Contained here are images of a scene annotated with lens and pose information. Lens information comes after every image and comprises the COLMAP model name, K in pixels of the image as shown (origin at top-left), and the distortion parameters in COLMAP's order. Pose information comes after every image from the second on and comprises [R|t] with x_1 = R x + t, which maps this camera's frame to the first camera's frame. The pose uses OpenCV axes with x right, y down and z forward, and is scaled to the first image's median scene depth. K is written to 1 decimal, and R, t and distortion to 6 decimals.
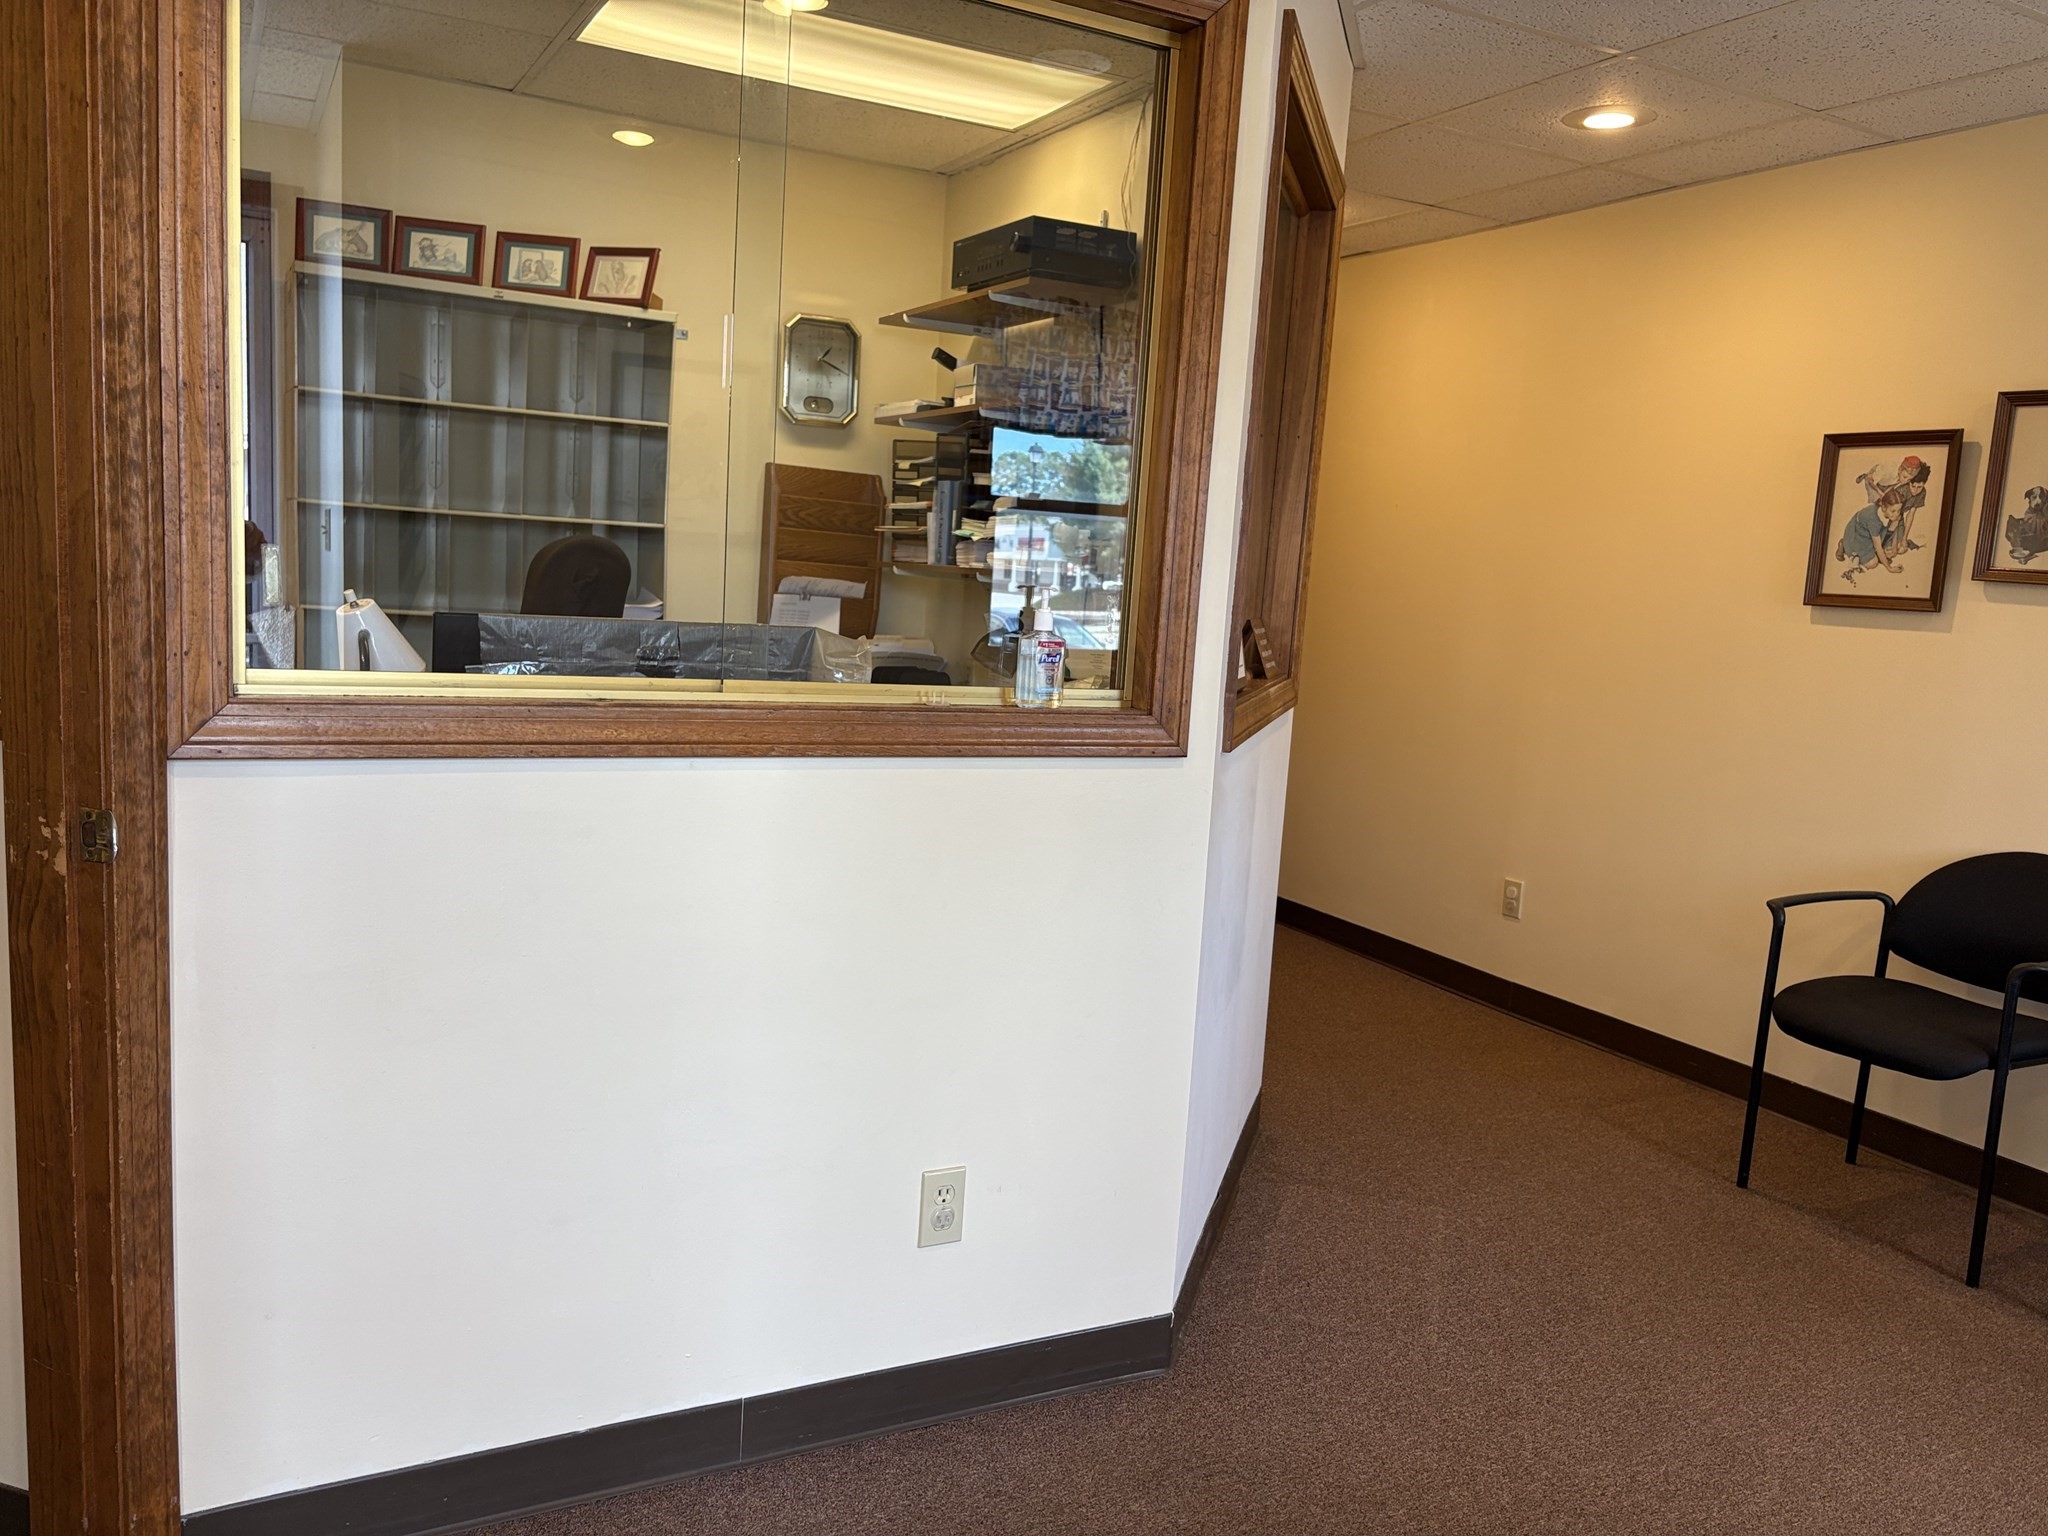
lens RADIAL K [[1557.0, 0, 1024.2], [0, 1557.0, 769.4], [0, 0, 1]] dist [0.028531, -0.030767]
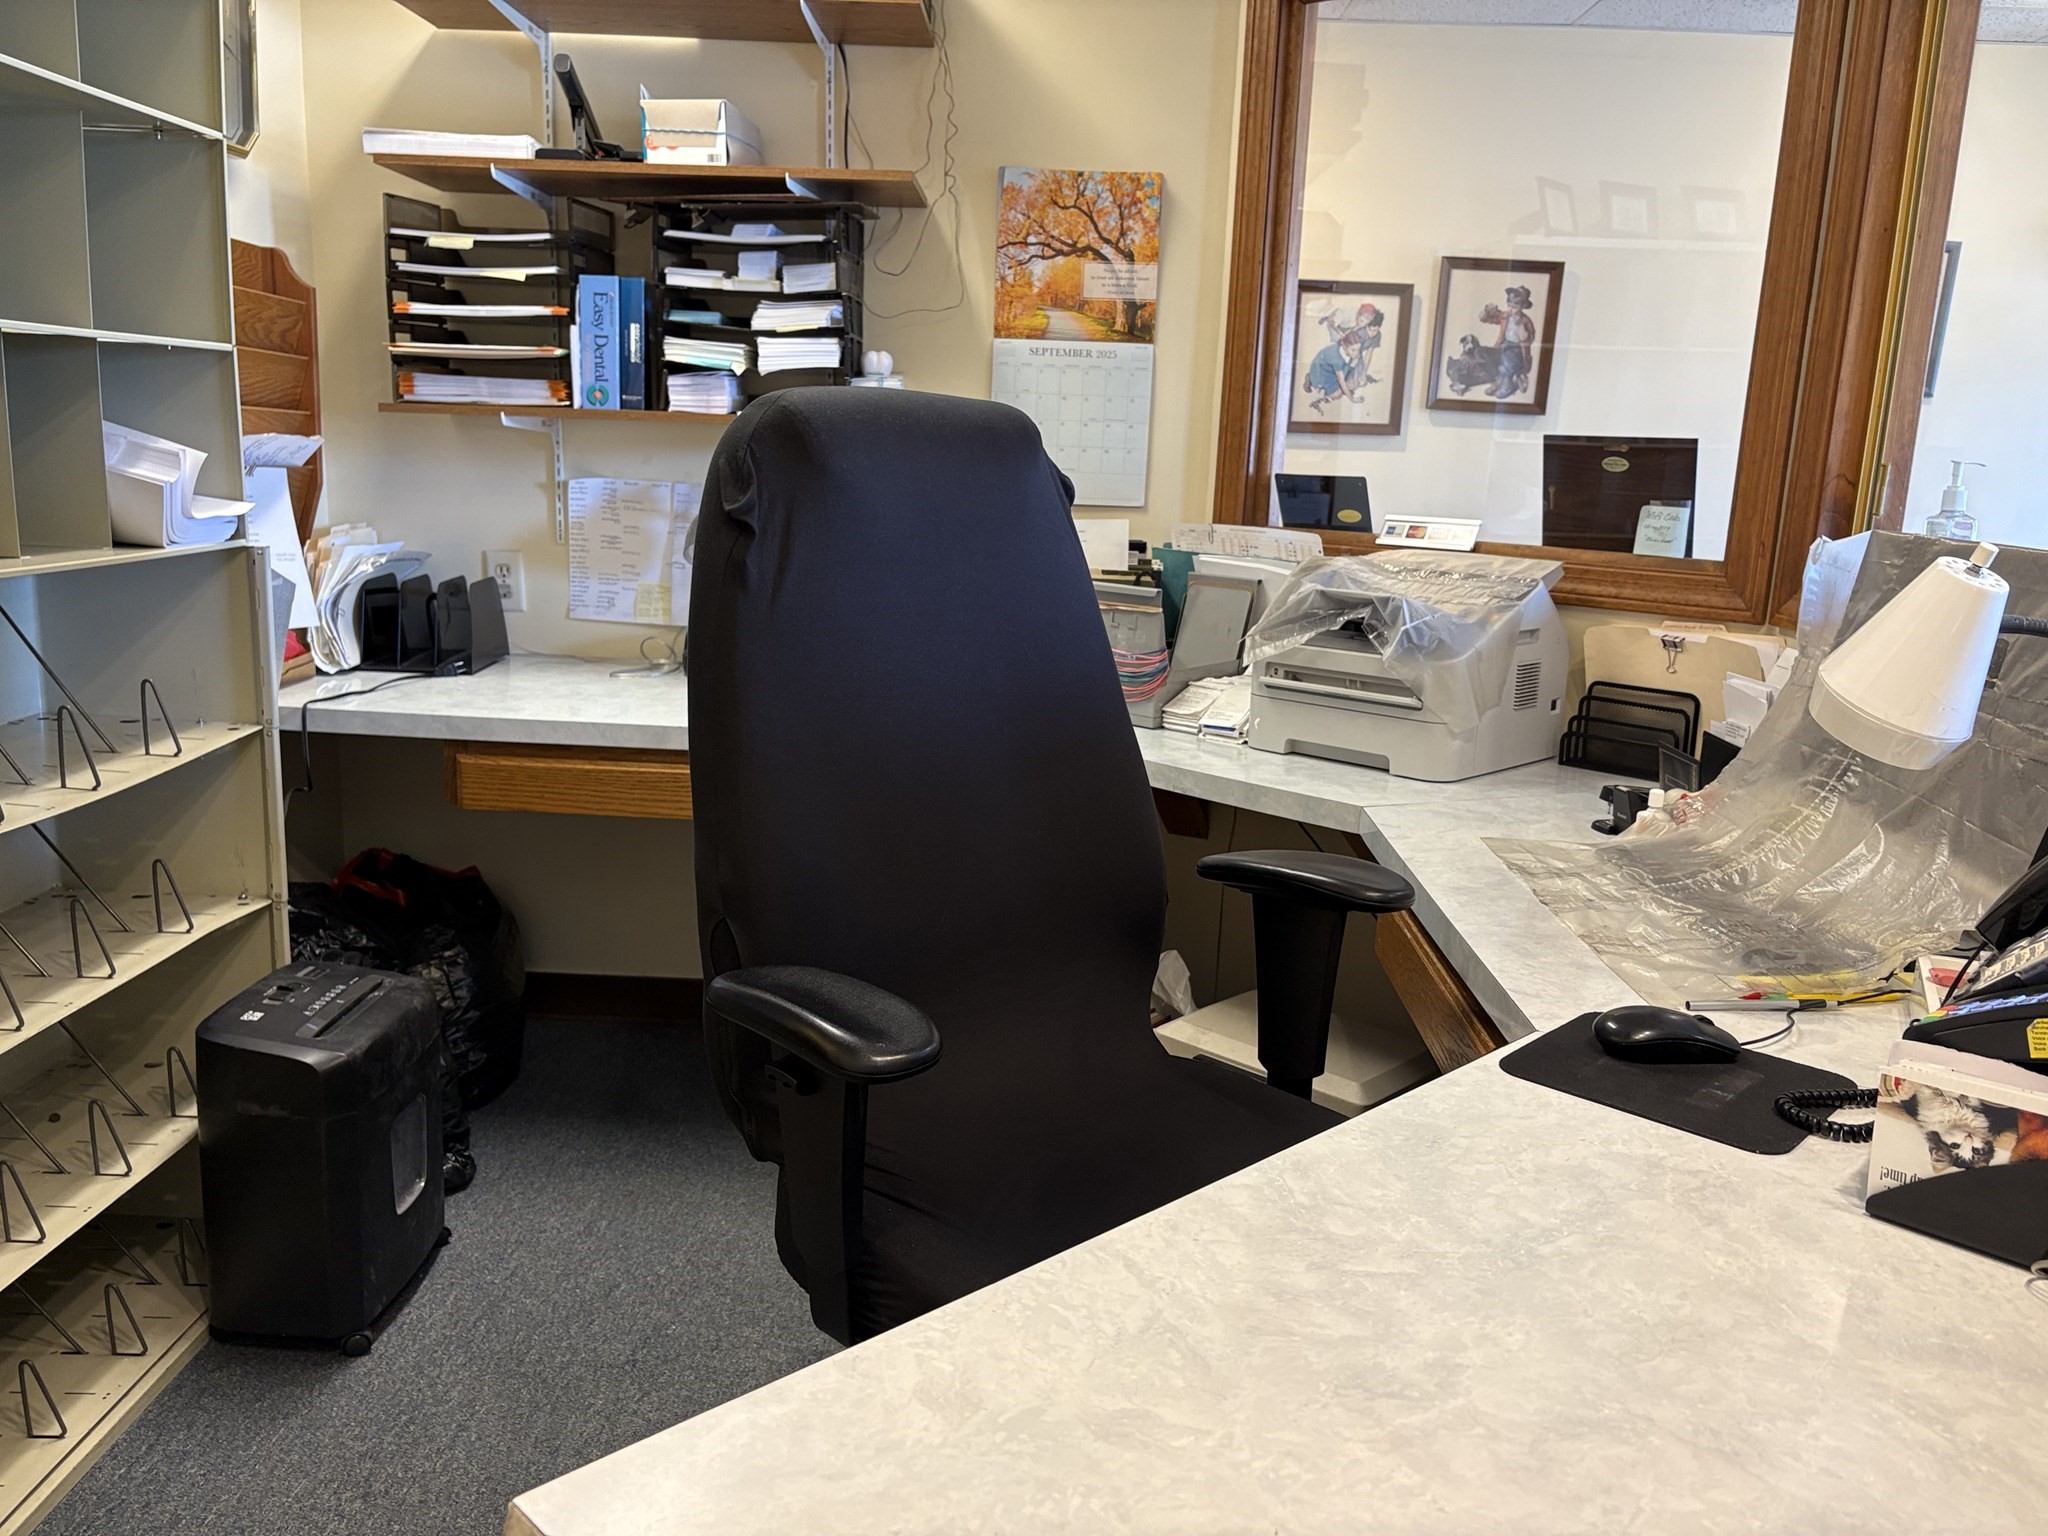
lens RADIAL K [[1557.0, 0, 1024.2], [0, 1557.0, 761.7], [0, 0, 1]] dist [0.028531, -0.030767]
pose [[0.499895, -0.213061, 0.839470, -0.649078], [0.108091, 0.977038, 0.183609, -0.105151], [-0.859314, -0.001046, 0.511447, 0.613133]]
